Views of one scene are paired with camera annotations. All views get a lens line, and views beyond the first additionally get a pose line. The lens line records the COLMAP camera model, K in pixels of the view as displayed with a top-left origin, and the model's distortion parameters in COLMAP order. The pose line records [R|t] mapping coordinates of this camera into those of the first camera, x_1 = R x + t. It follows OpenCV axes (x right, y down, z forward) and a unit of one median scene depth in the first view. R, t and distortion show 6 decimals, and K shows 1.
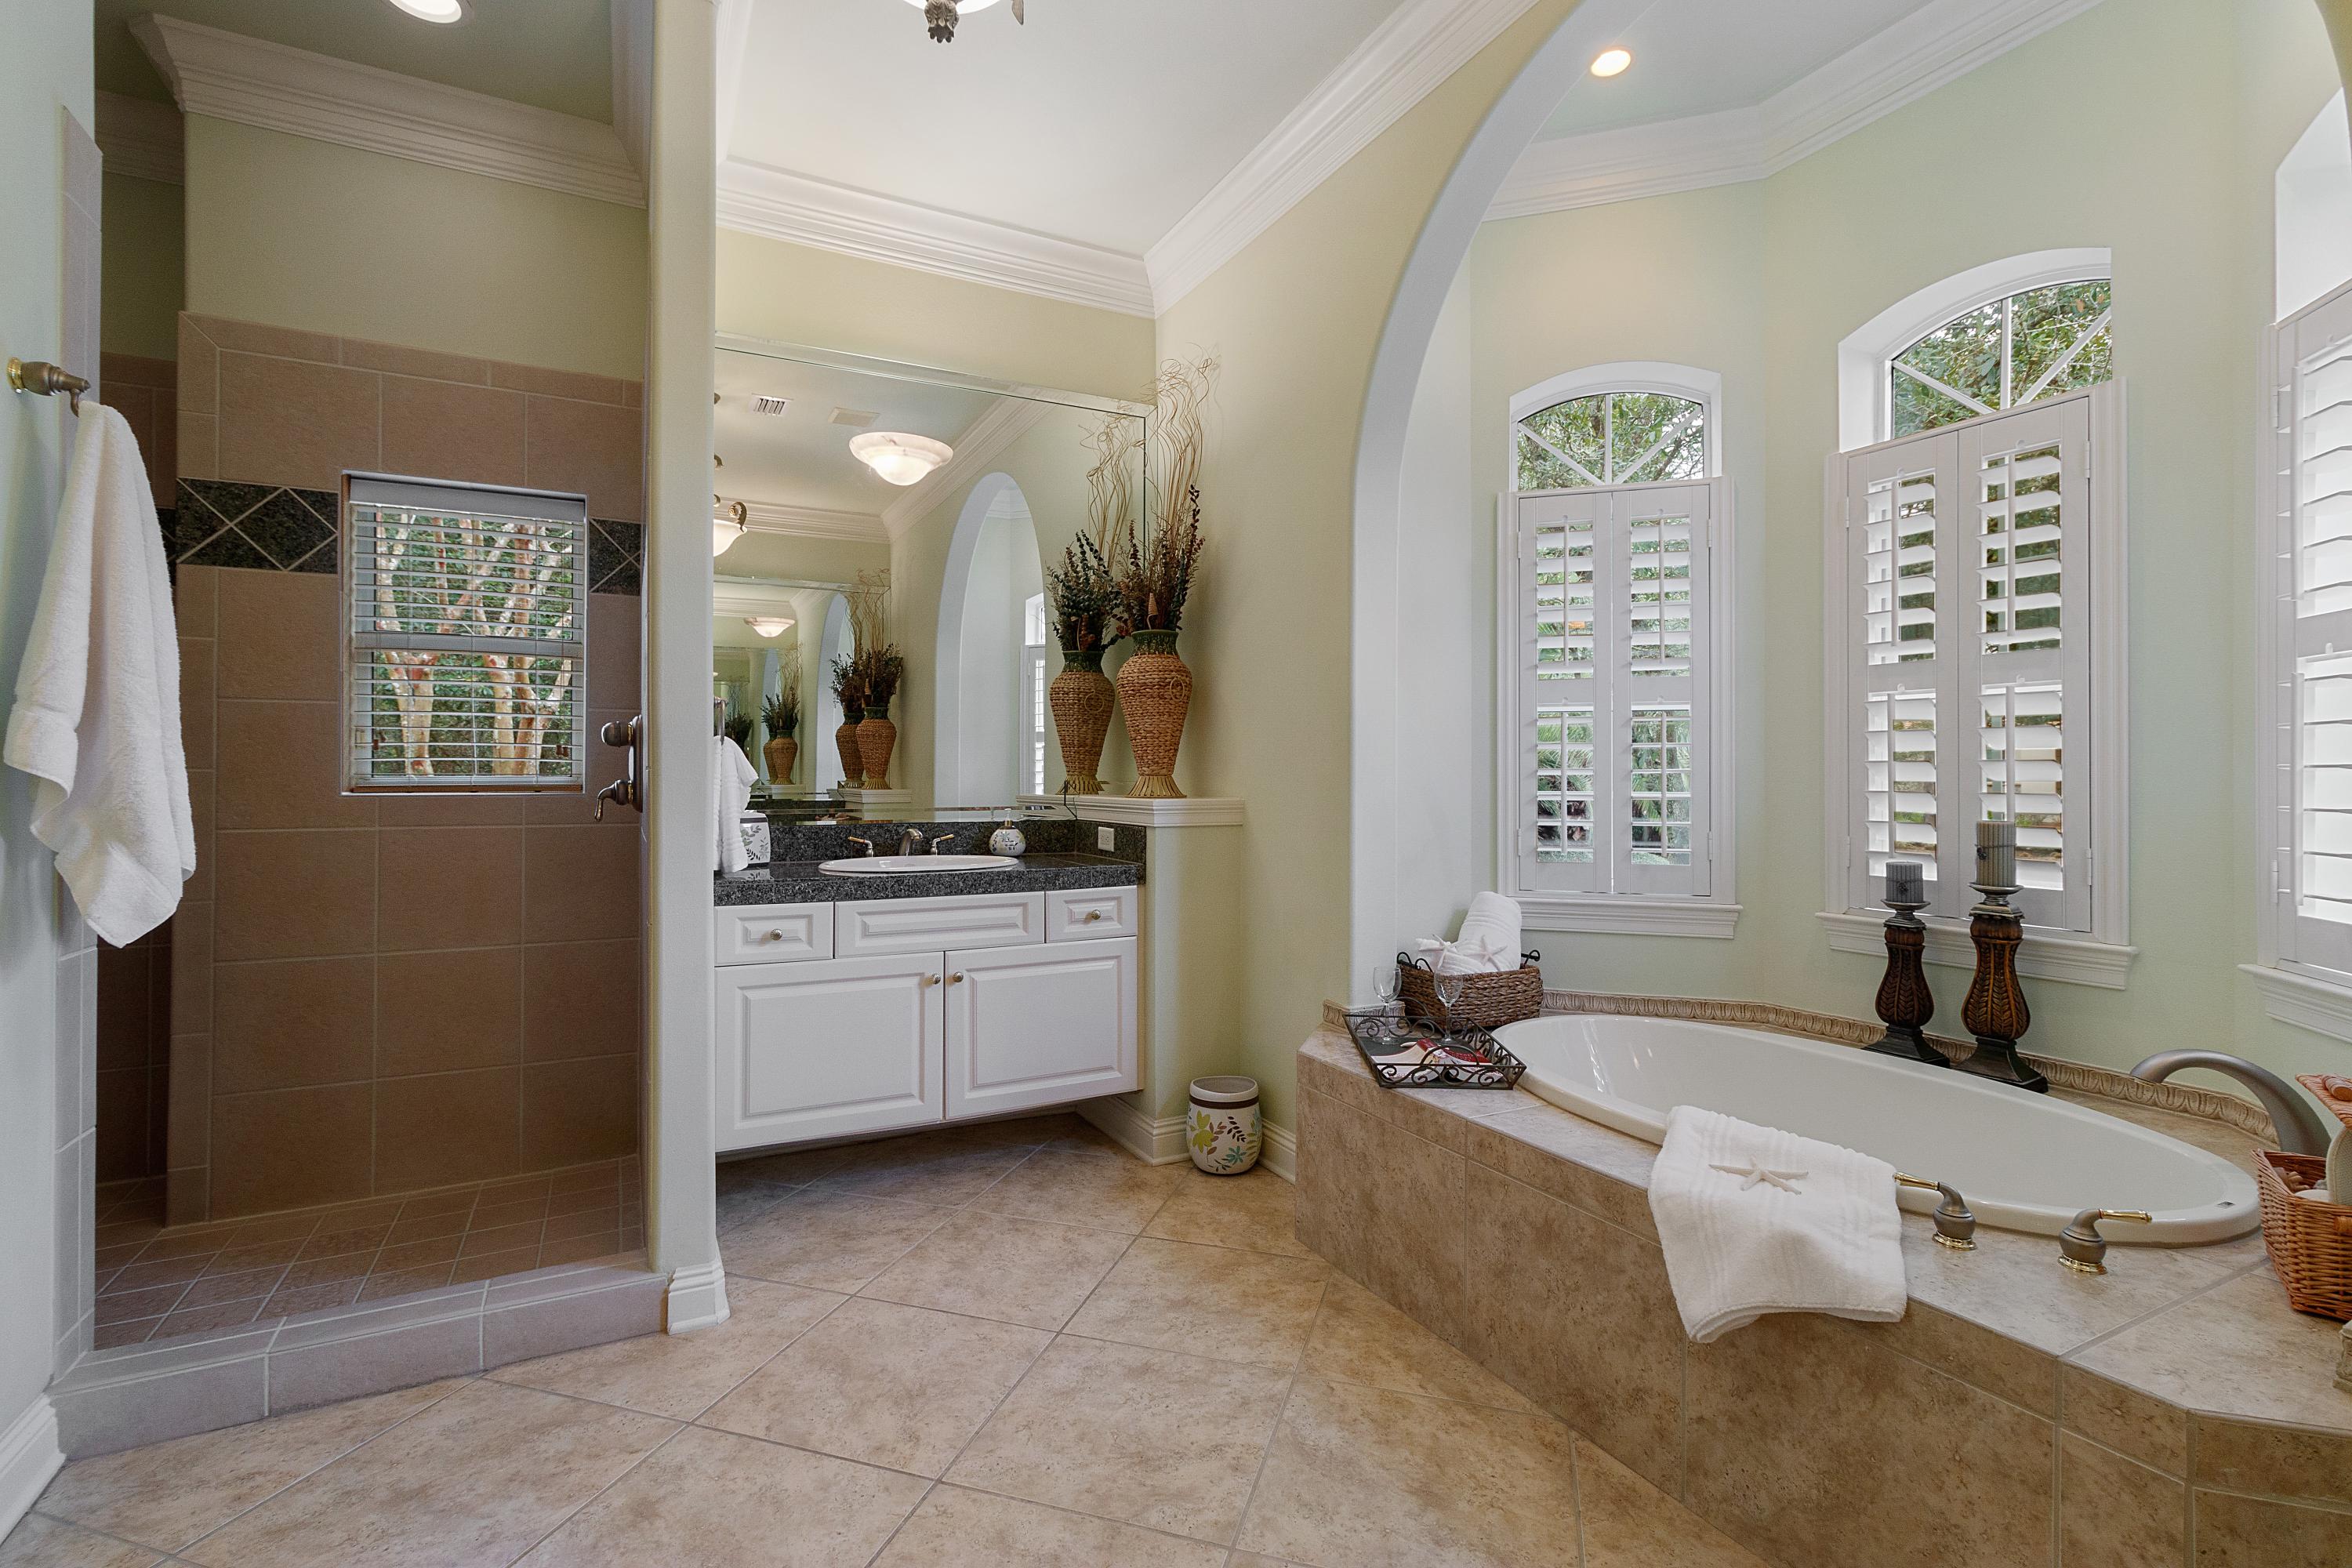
lens RADIAL K [[1076.0, 0, 1134.1], [0, 1076.0, 764.5], [0, 0, 1]] dist [0.005172, -0.000174]
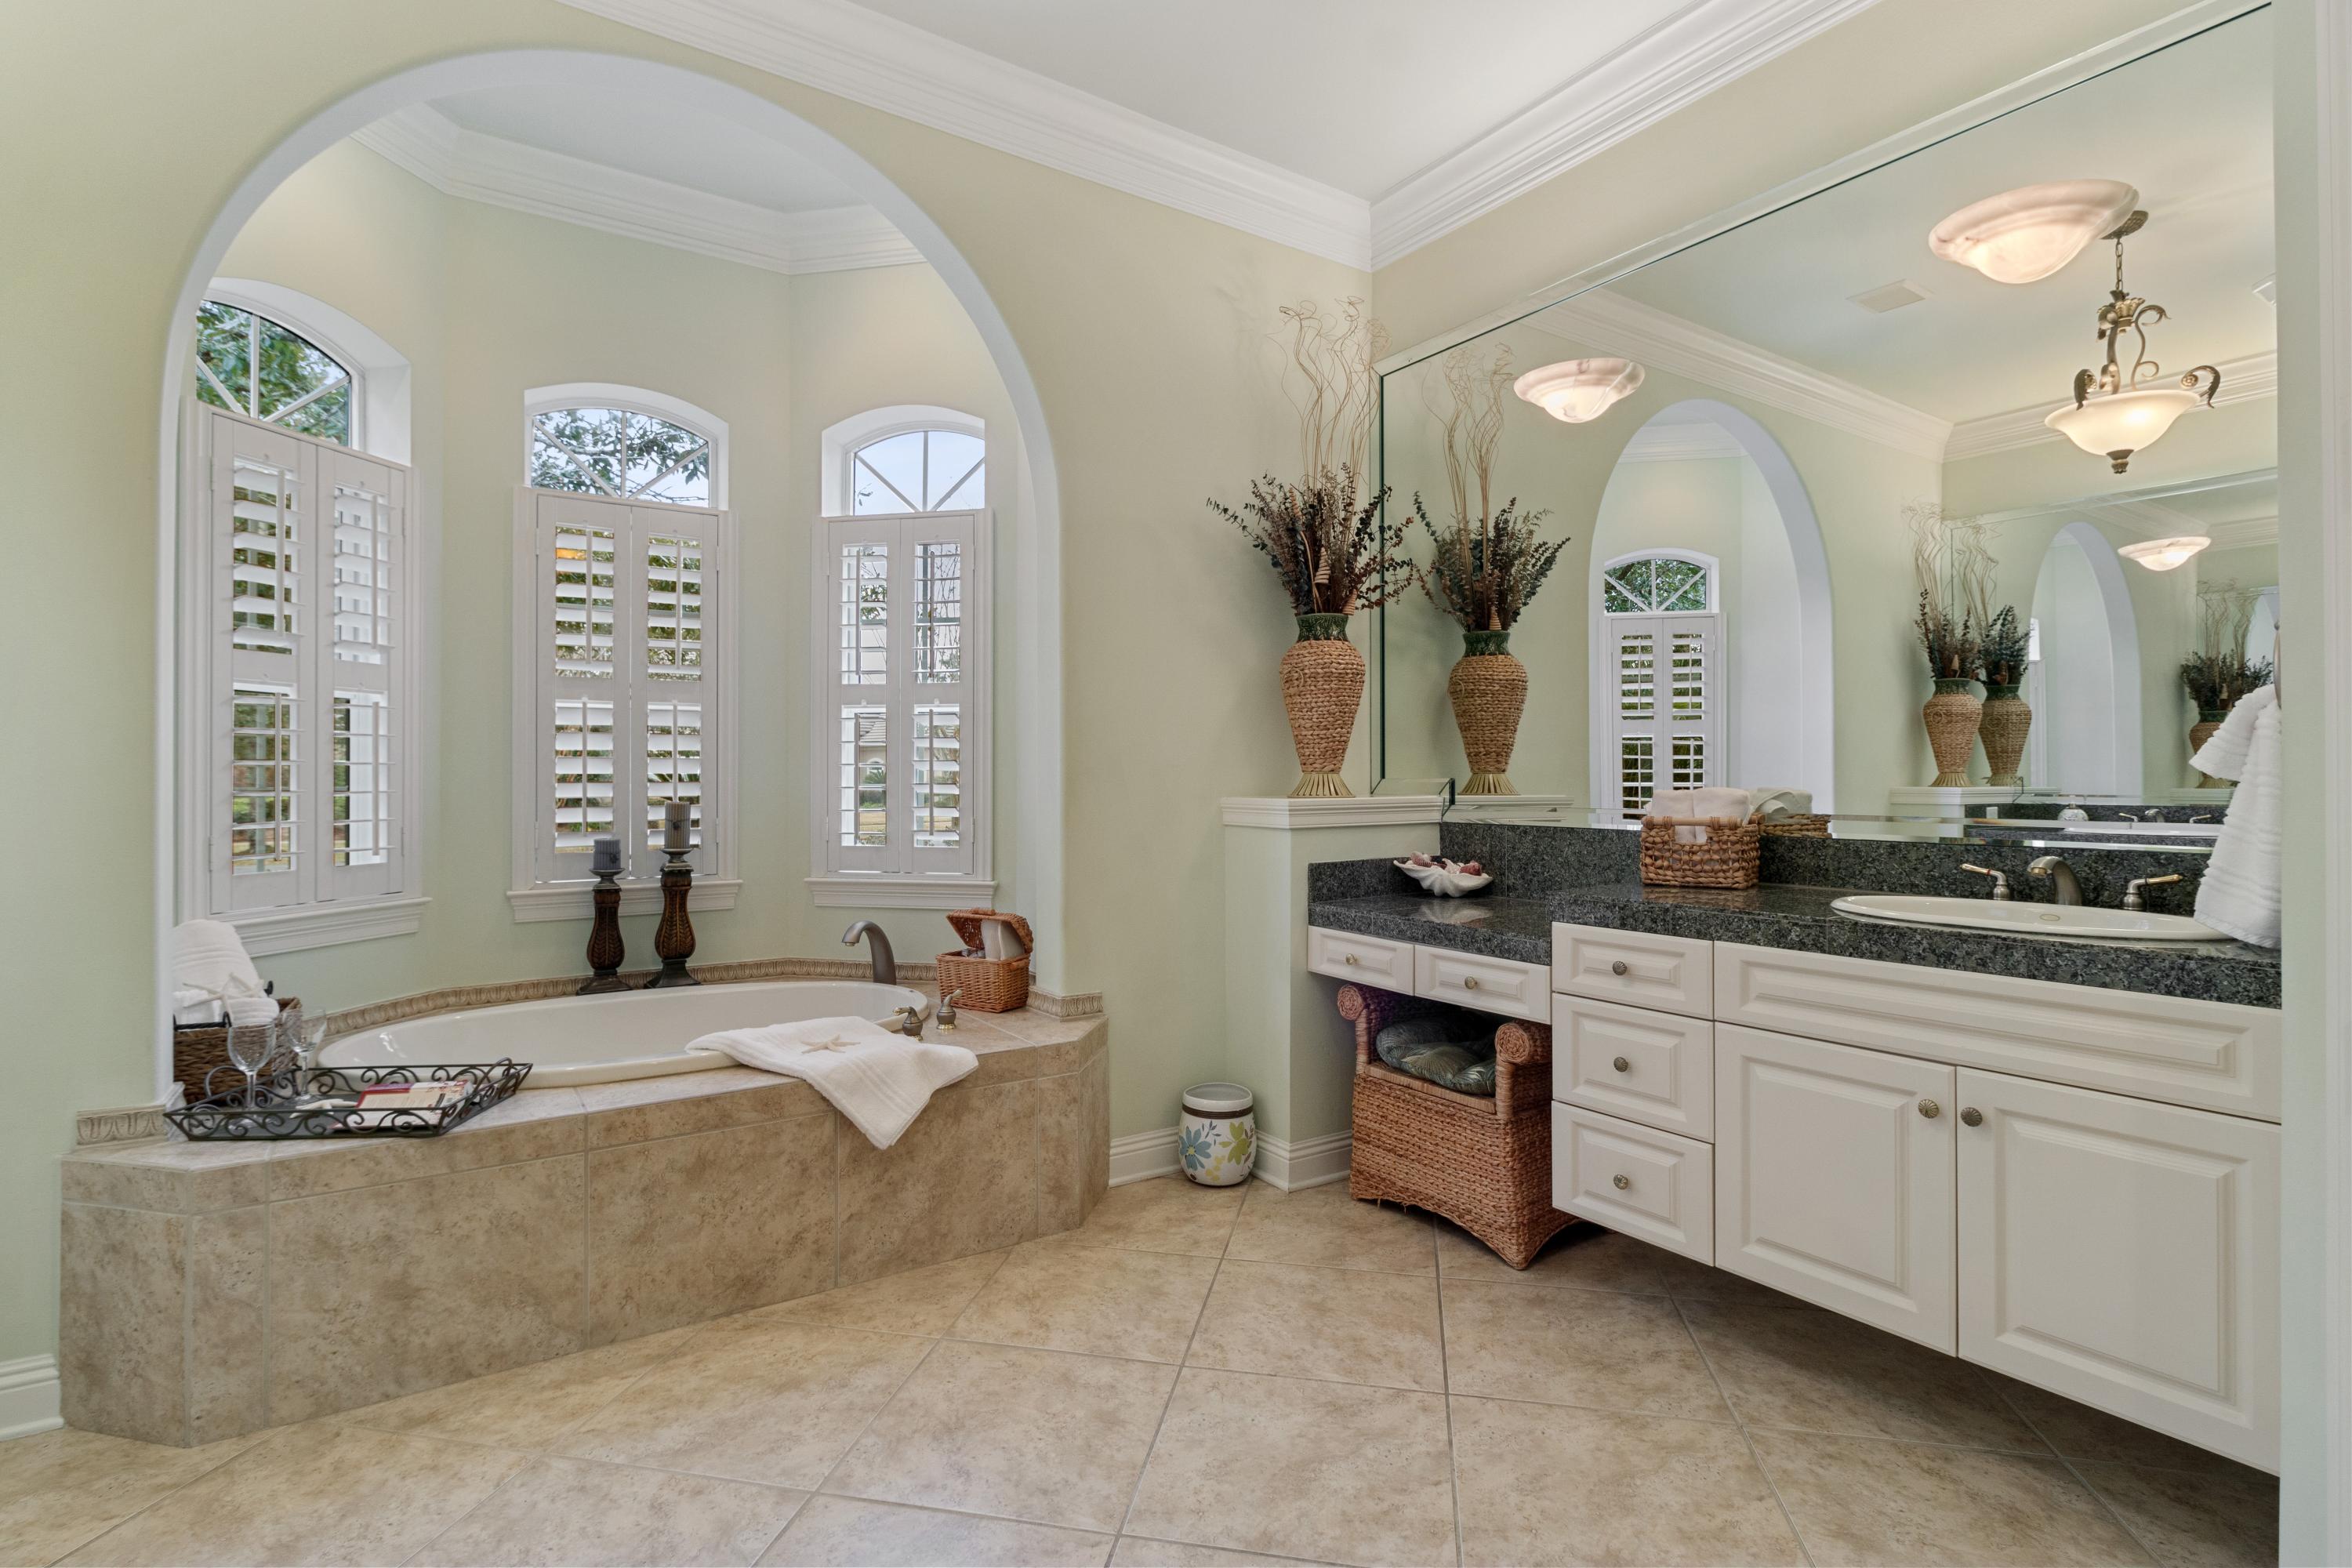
lens RADIAL K [[1144.3, 0, 1170.4], [0, 1144.3, 771.9], [0, 0, 1]] dist [-0.000895, -0.002399]
pose [[-0.127855, 0.005247, 0.991779, -0.778517], [-0.008541, 0.999943, -0.006391, 0.018542], [-0.991756, -0.009288, -0.127803, 0.588622]]
